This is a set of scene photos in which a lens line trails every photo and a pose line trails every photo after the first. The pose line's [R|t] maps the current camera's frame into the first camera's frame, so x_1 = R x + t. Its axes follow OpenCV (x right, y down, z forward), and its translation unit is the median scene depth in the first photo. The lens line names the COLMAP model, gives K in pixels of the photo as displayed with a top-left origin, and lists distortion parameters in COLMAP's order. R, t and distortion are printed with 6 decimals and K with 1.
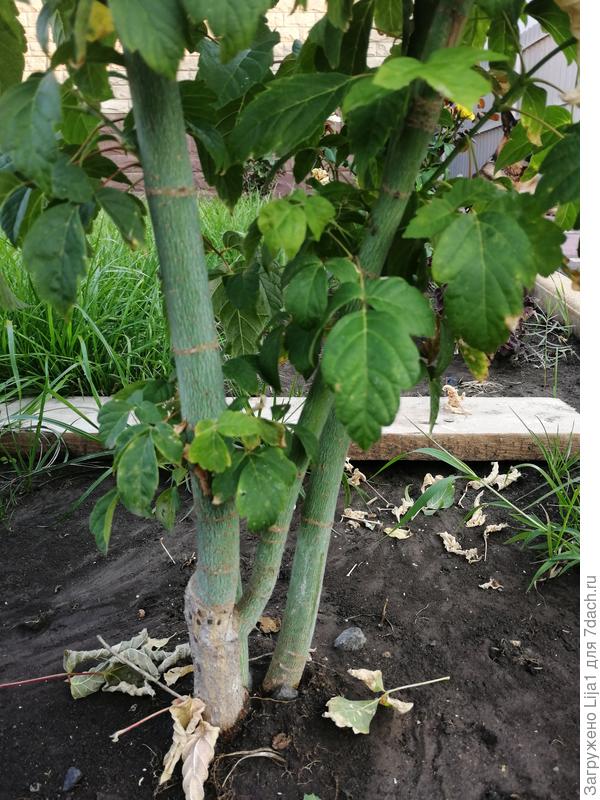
lens RADIAL K [[623.8, 0, 306.8], [0, 623.8, 400.3], [0, 0, 1]] dist [0.005580, -0.035615]
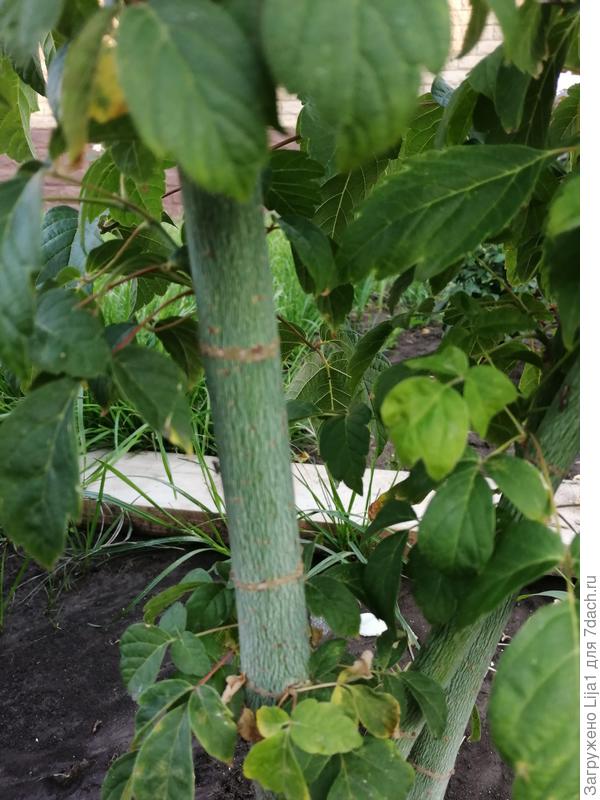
lens RADIAL K [[643.5, 0, 300.0], [0, 643.5, 400.0], [0, 0, 1]] dist [-0.009205, -0.045292]
pose [[0.987199, 0.056420, -0.149182, -0.061507], [-0.060859, 0.997824, -0.025351, -0.262465], [0.147427, 0.034105, 0.988485, 0.379004]]
